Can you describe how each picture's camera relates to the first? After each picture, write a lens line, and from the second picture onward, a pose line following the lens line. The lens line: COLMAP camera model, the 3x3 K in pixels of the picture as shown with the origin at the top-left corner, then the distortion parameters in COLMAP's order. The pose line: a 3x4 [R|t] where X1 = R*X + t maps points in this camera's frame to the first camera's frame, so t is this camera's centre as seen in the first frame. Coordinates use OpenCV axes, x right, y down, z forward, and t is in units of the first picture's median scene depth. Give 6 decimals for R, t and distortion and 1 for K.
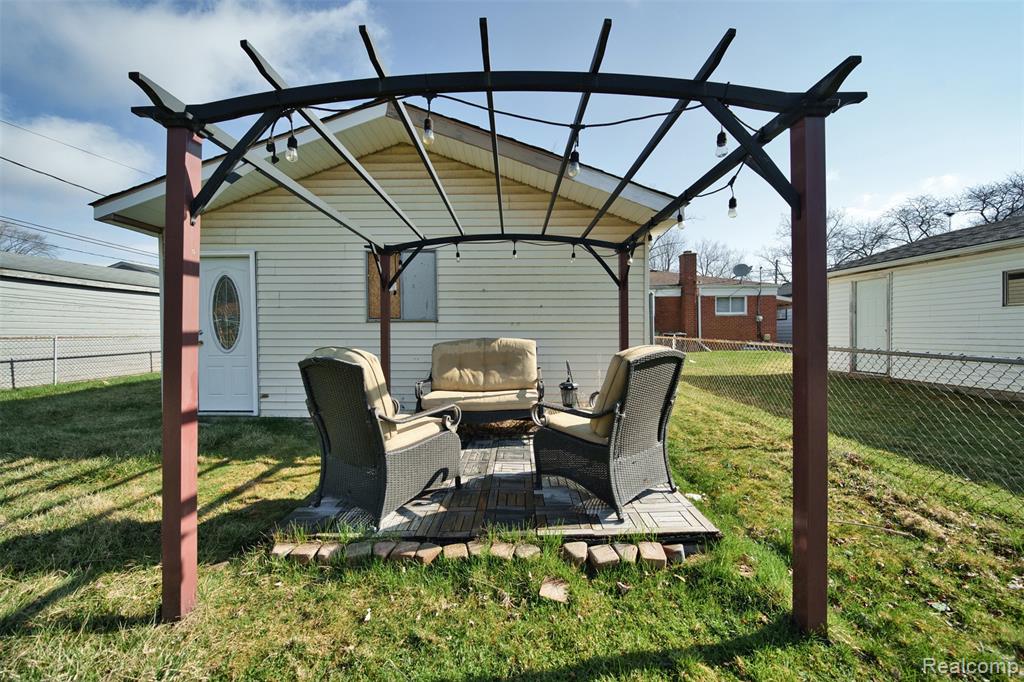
lens RADIAL K [[387.4, 0, 510.6], [0, 387.4, 340.9], [0, 0, 1]] dist [-0.011876, 0.002092]
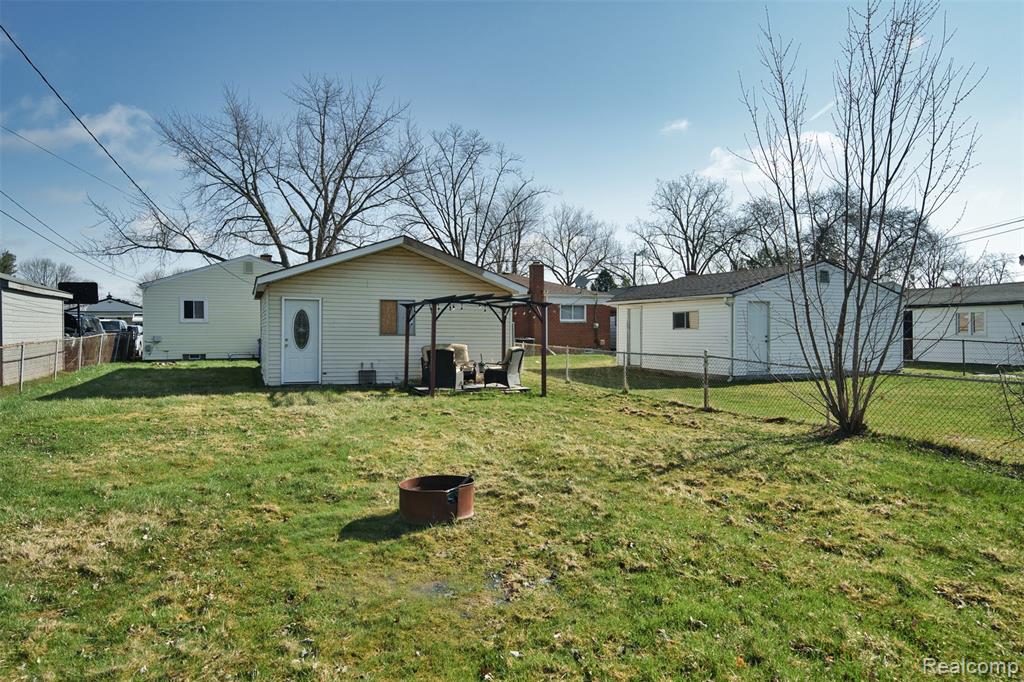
lens RADIAL K [[699.6, 0, 518.4], [0, 699.6, 338.0], [0, 0, 1]] dist [0.023057, 0.000655]
pose [[0.925407, 0.008265, 0.378885, -1.084333], [-0.004425, 0.999930, -0.011004, 0.001677], [-0.378950, 0.008507, 0.925378, -2.617958]]
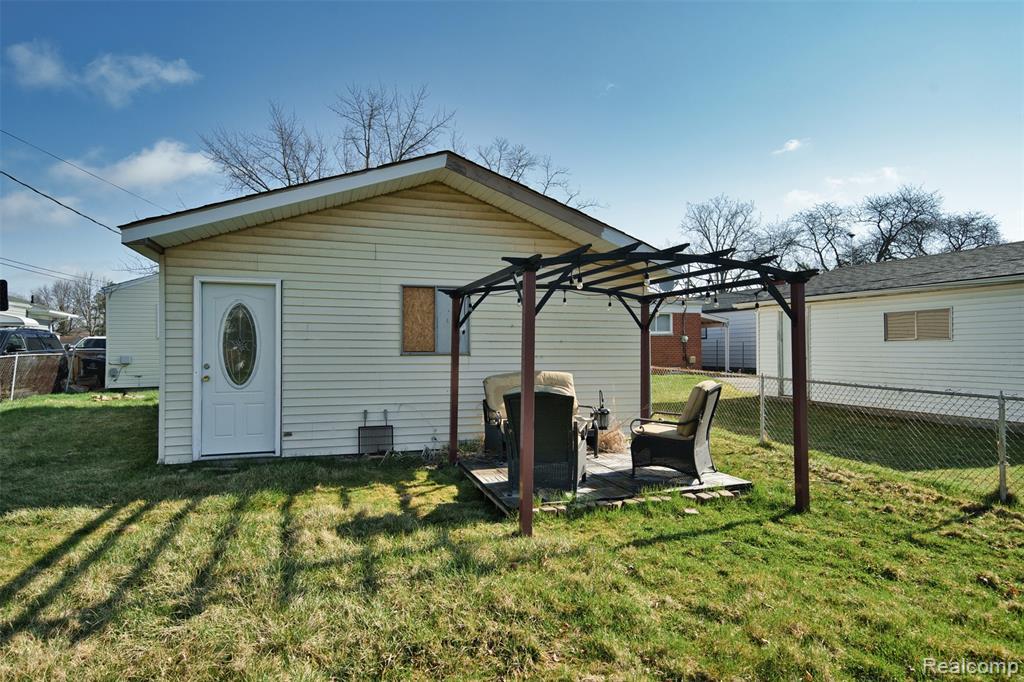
lens RADIAL K [[585.4, 0, 507.4], [0, 585.4, 340.9], [0, 0, 1]] dist [0.026923, -0.001561]
pose [[0.948312, 0.008474, 0.317227, -0.597555], [0.001773, 0.999486, -0.032000, -0.037262], [-0.317336, 0.030908, 0.947809, -0.534312]]
